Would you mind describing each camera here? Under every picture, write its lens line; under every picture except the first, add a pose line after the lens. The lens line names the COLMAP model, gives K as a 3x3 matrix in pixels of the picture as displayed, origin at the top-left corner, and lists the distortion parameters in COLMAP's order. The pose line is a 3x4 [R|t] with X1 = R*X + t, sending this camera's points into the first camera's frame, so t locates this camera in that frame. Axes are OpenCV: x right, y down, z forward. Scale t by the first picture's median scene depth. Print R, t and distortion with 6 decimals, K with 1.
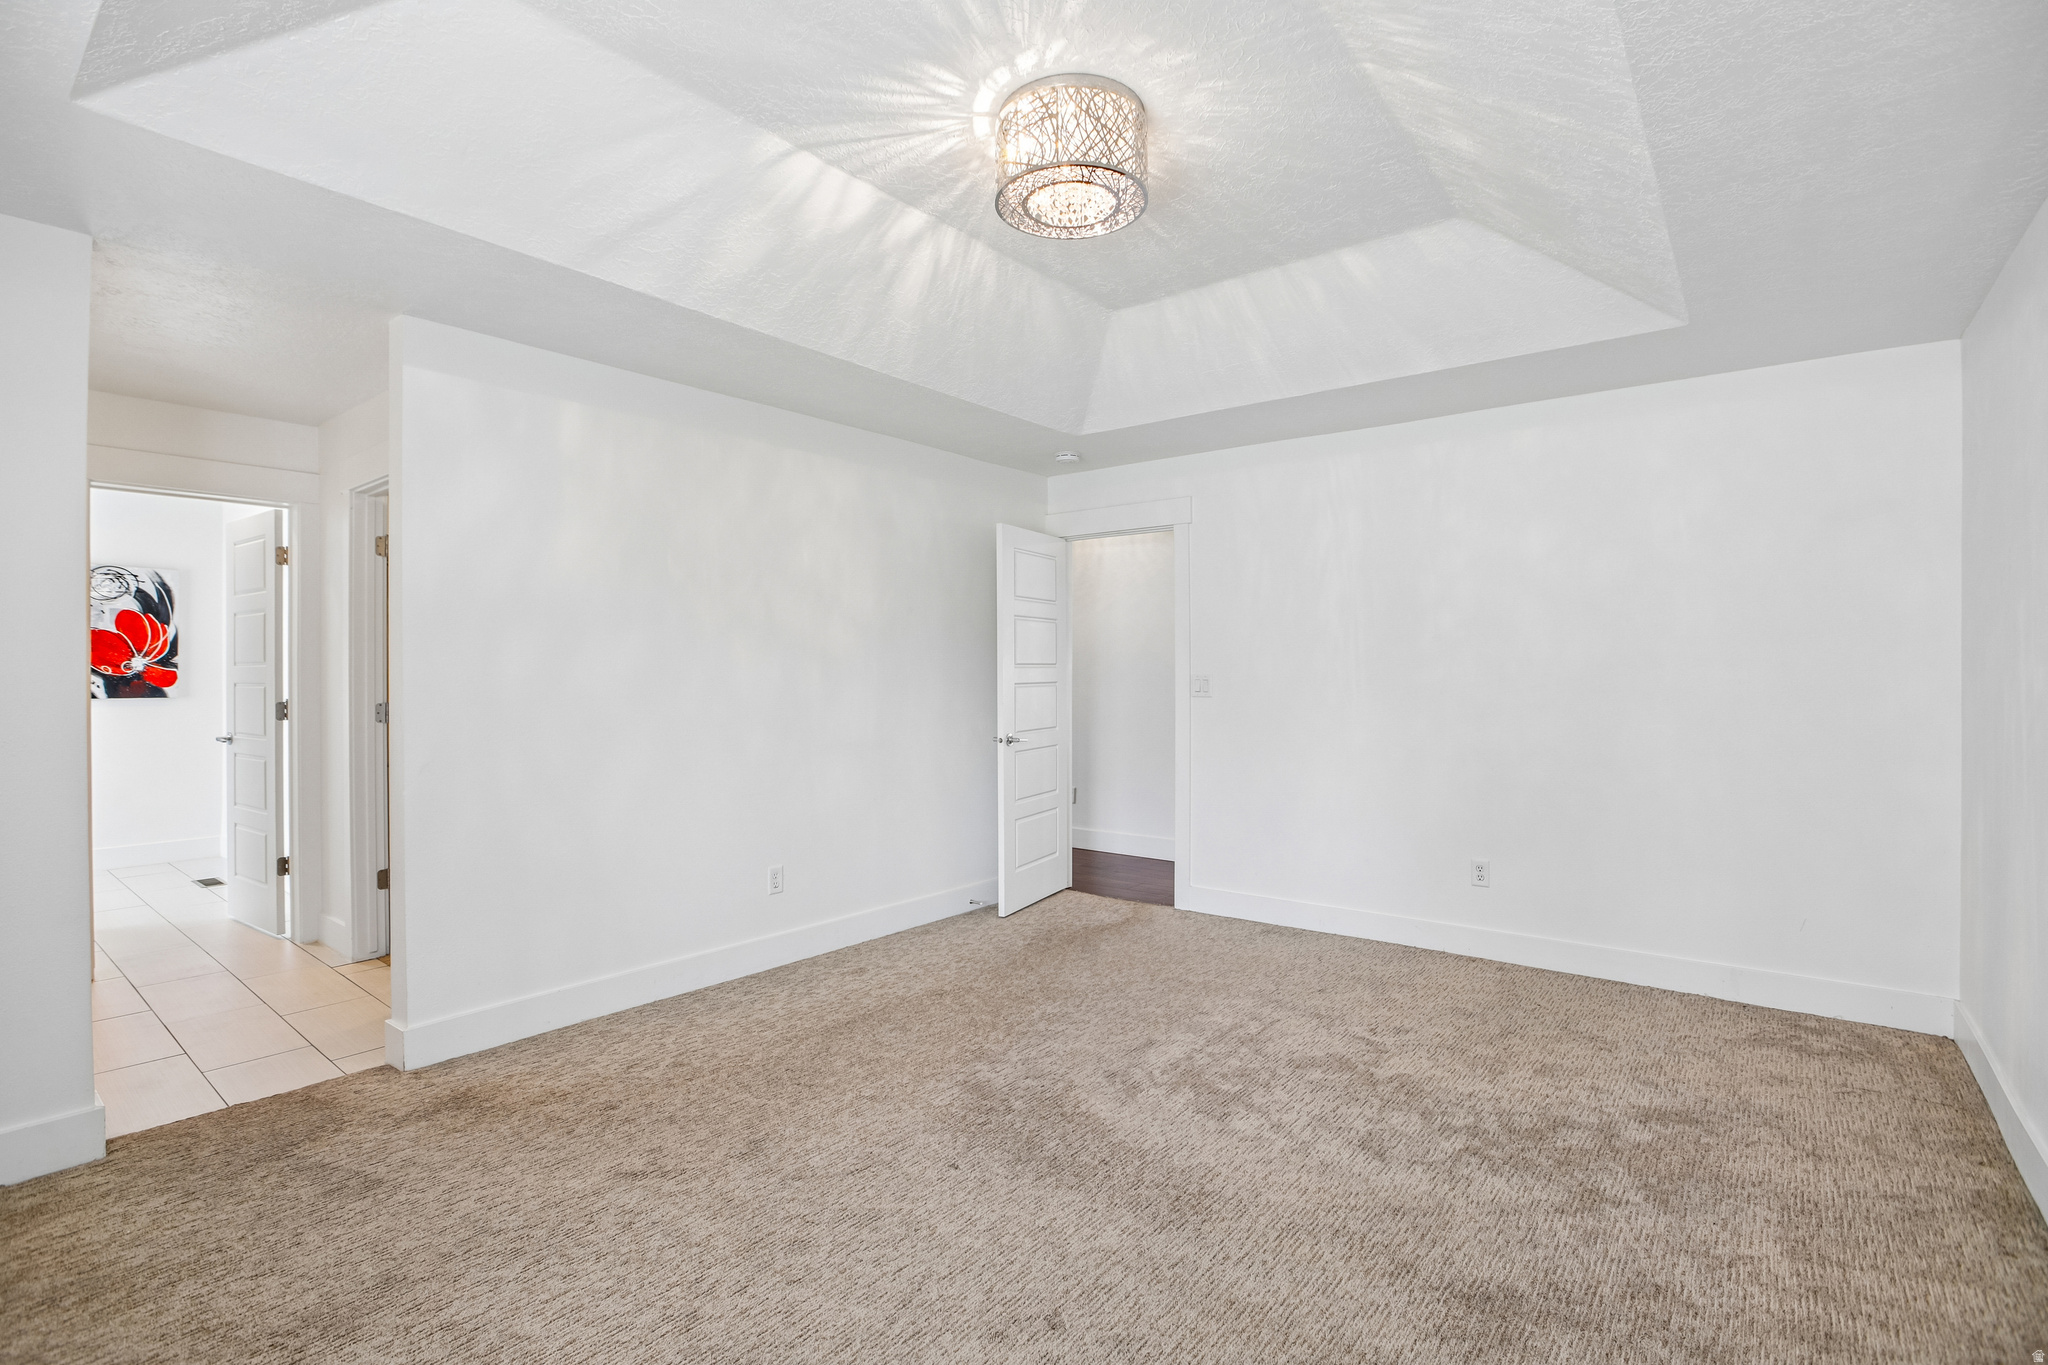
lens RADIAL K [[952.2, 0, 1016.2], [0, 952.2, 675.0], [0, 0, 1]] dist [-0.025743, -0.000585]
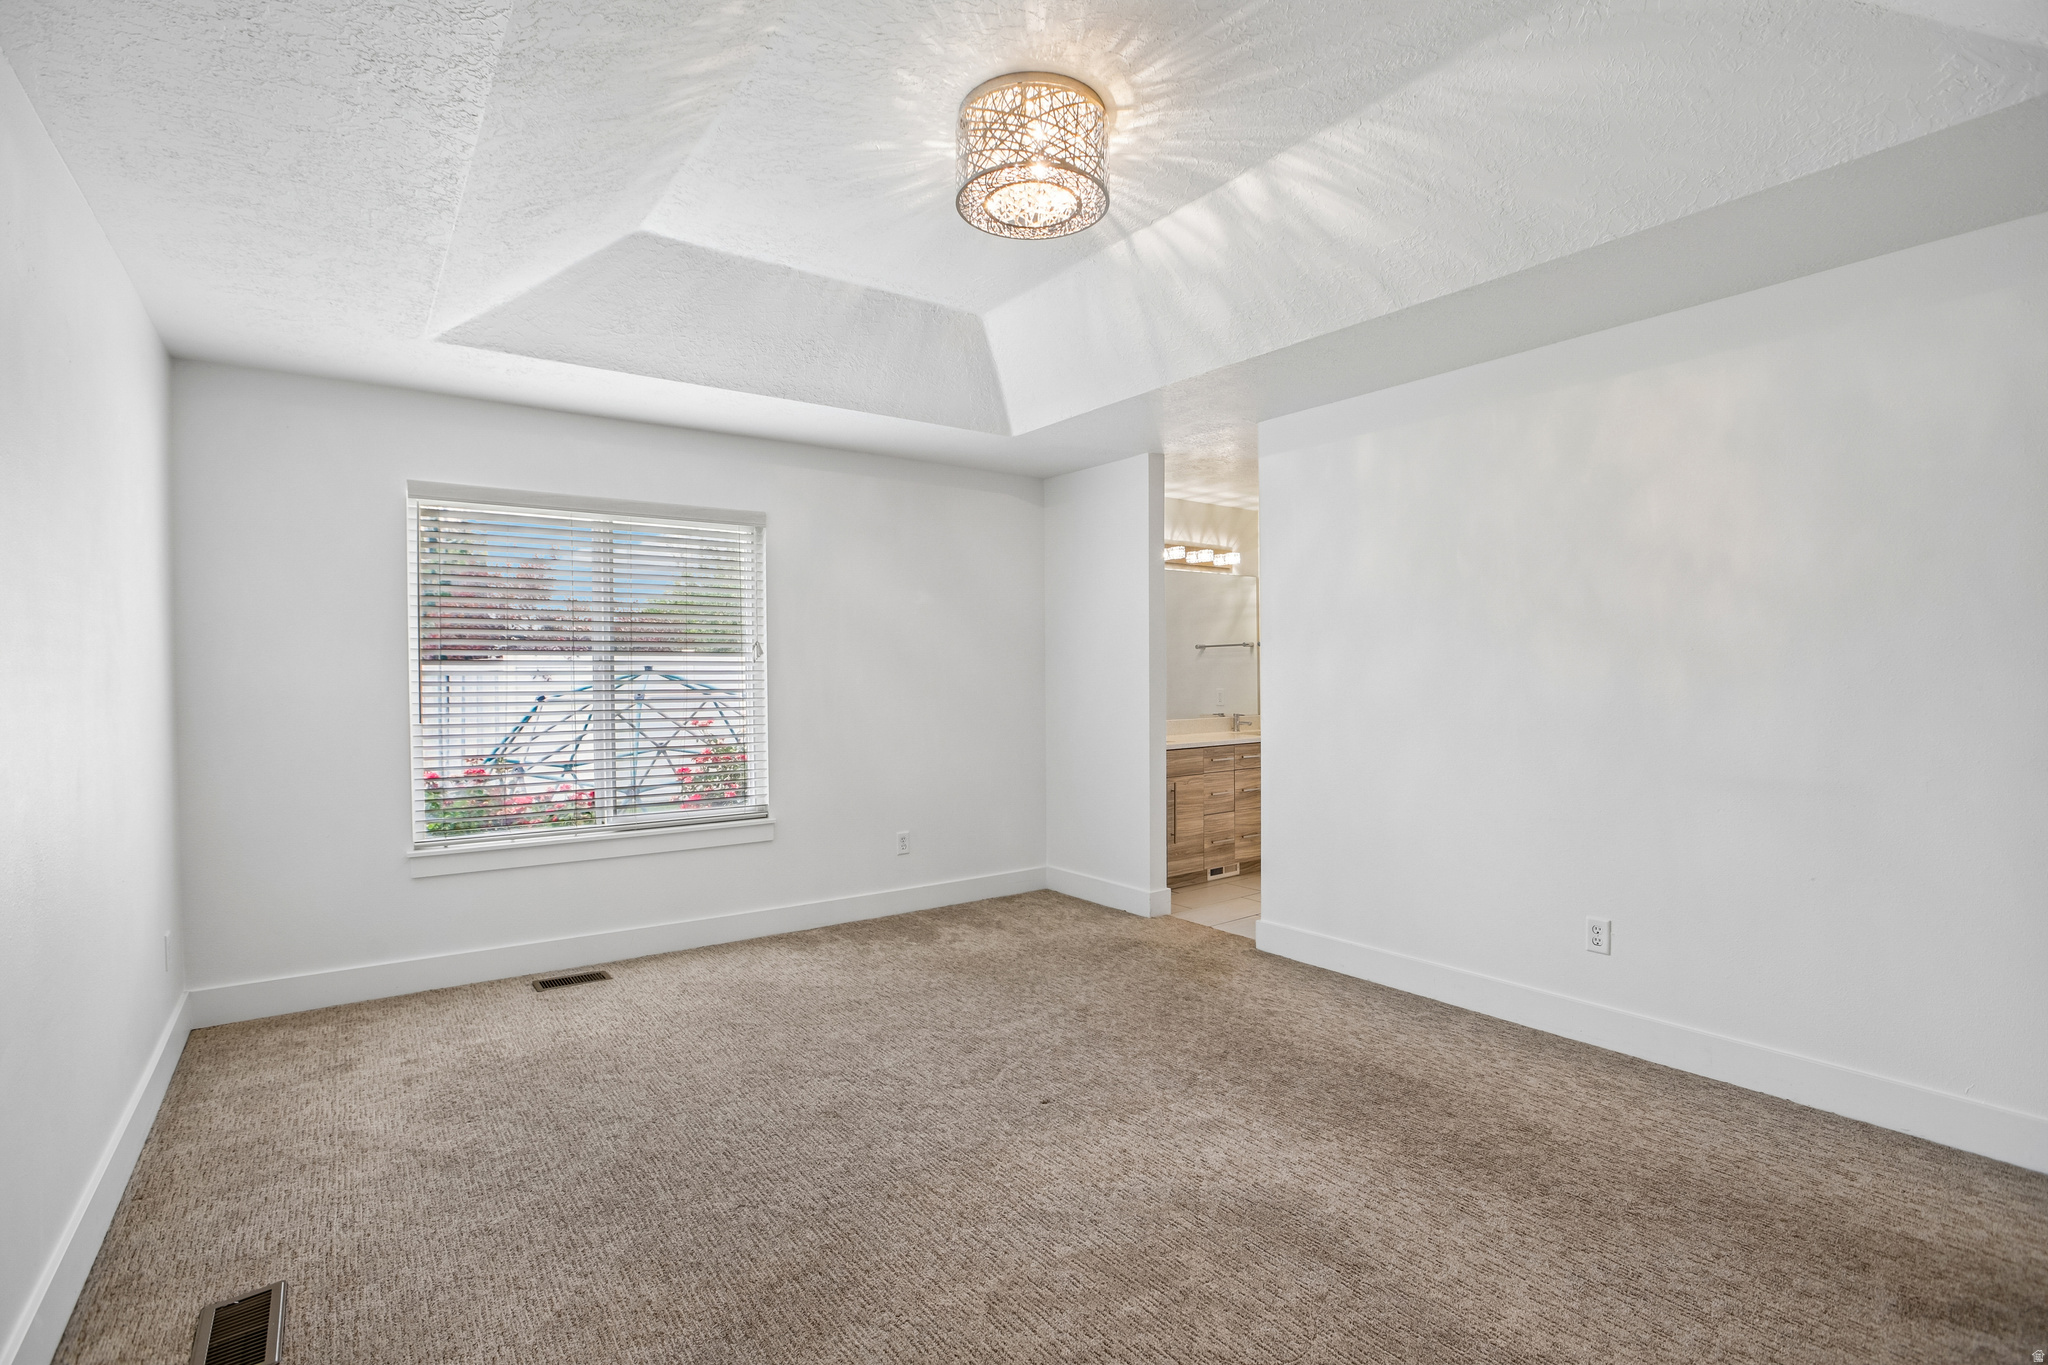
lens RADIAL K [[959.2, 0, 1024.0], [0, 959.2, 682.5], [0, 0, 1]] dist [-0.052282, 0.022112]
pose [[-0.255024, 0.009753, -0.966885, 0.427953], [0.004406, 0.999950, 0.008925, -0.001461], [0.966925, -0.001984, -0.255055, 0.513419]]
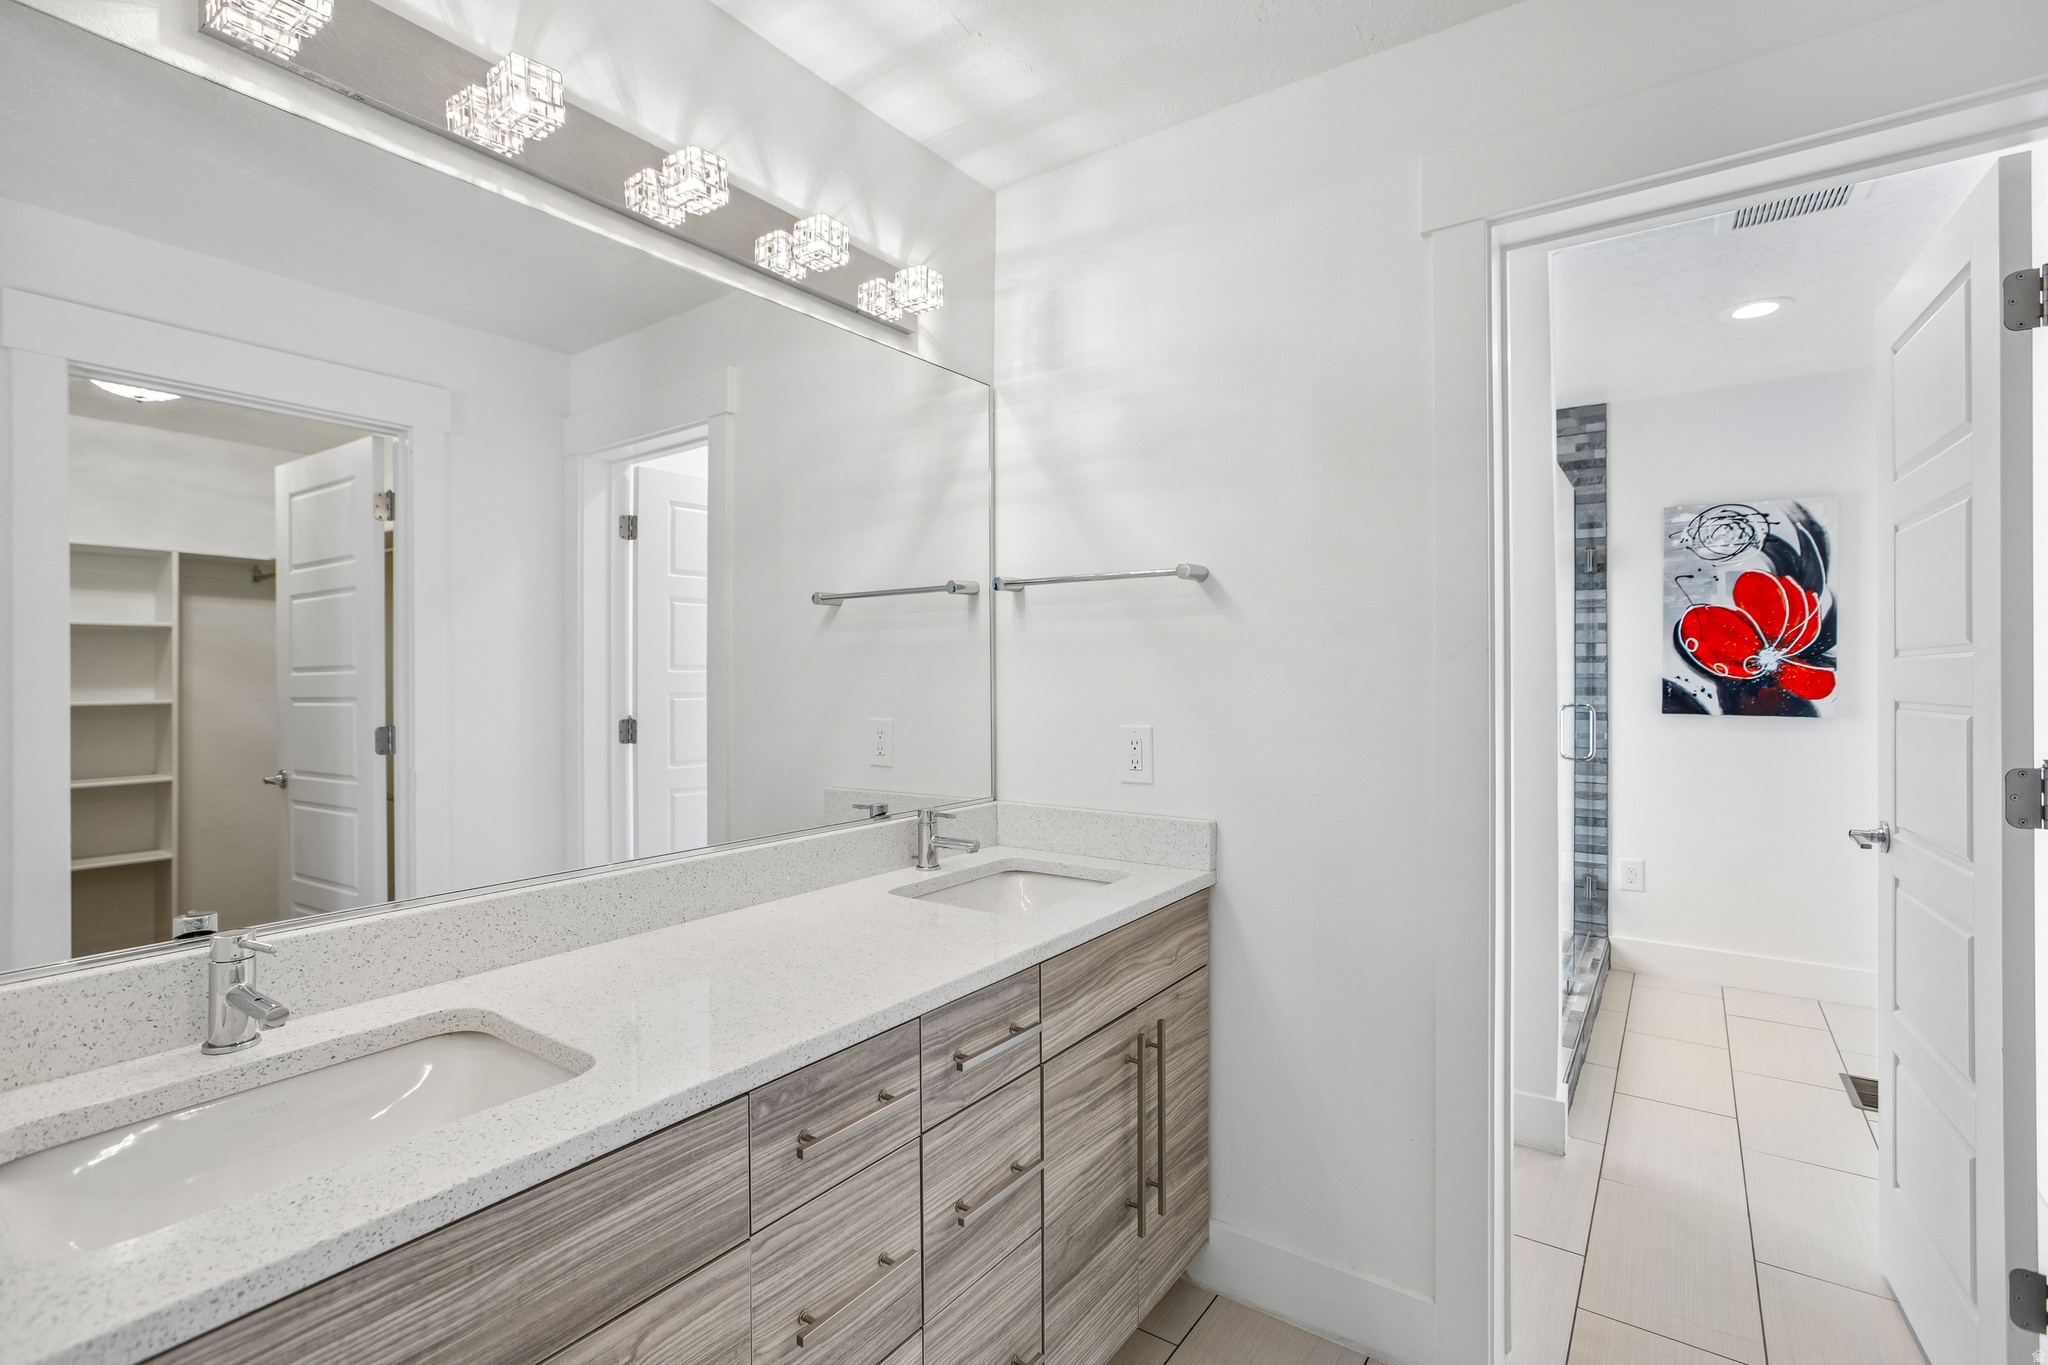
lens RADIAL K [[952.2, 0, 1016.2], [0, 952.2, 675.0], [0, 0, 1]] dist [-0.025743, -0.000585]
pose [[0.058382, -0.000473, -0.998294, -0.368728], [-0.001891, 0.999998, -0.000585, -0.000886], [0.998293, 0.001922, 0.058381, 0.479751]]
